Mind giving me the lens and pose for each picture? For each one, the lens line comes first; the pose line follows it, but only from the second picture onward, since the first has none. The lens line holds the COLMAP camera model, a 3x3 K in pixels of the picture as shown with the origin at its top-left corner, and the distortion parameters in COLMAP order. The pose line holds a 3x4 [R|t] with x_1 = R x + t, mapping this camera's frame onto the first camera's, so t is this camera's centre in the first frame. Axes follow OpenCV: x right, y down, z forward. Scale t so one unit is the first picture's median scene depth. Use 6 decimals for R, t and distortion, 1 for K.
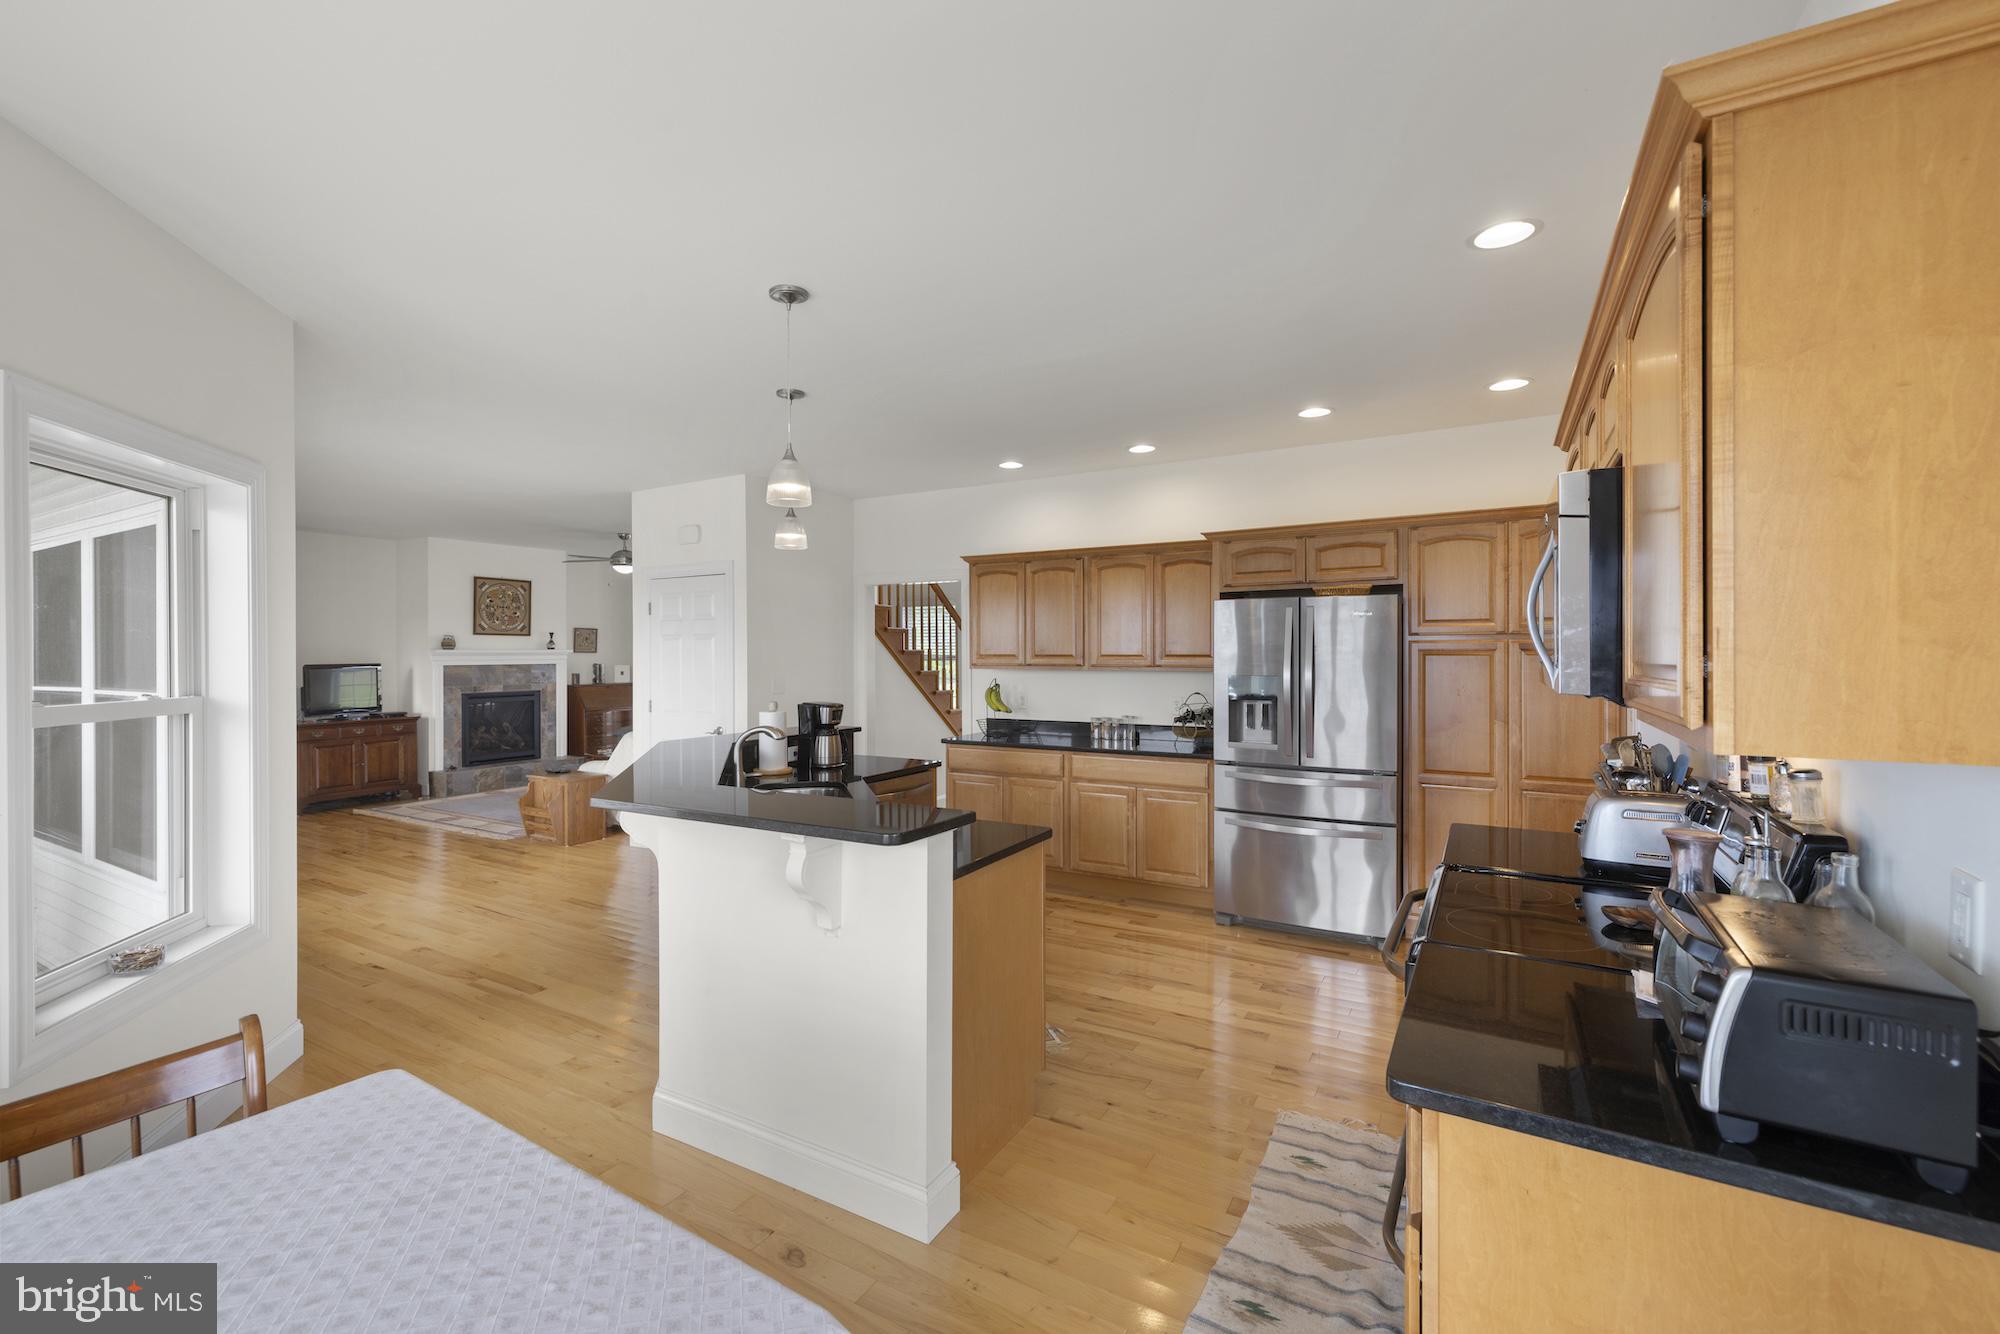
lens RADIAL K [[849.0, 0, 990.5], [0, 849.0, 652.9], [0, 0, 1]] dist [0.003111, 0.000852]
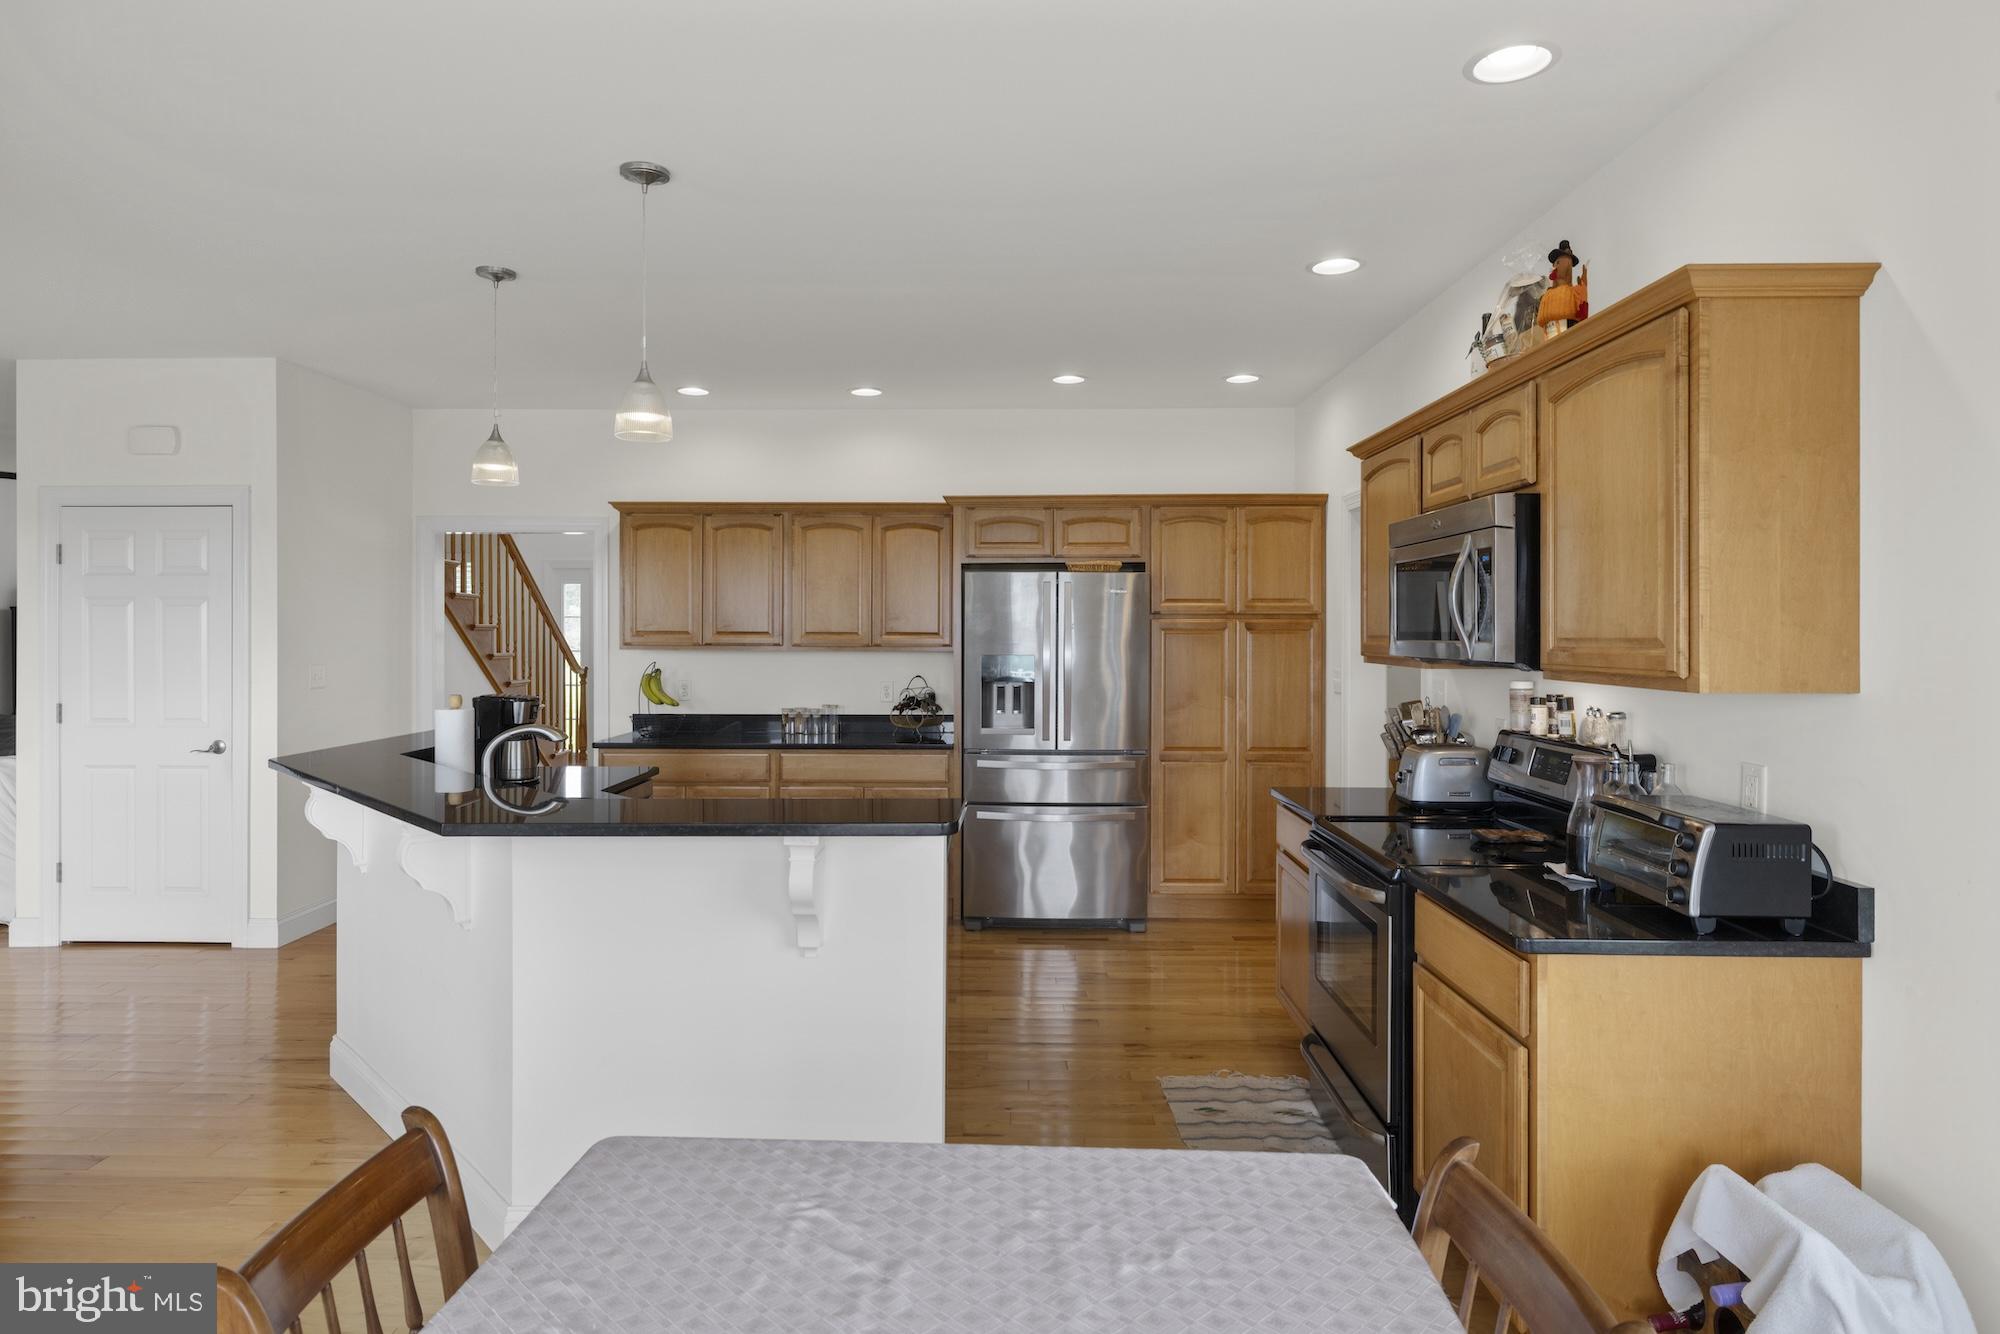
lens RADIAL K [[1097.0, 0, 998.0], [0, 1097.0, 626.5], [0, 0, 1]] dist [-0.001182, 0.000836]
pose [[0.867383, 0.006685, 0.497596, -0.289715], [-0.004503, 0.999974, -0.005584, 0.002251], [-0.497620, 0.002603, 0.867391, -0.029686]]
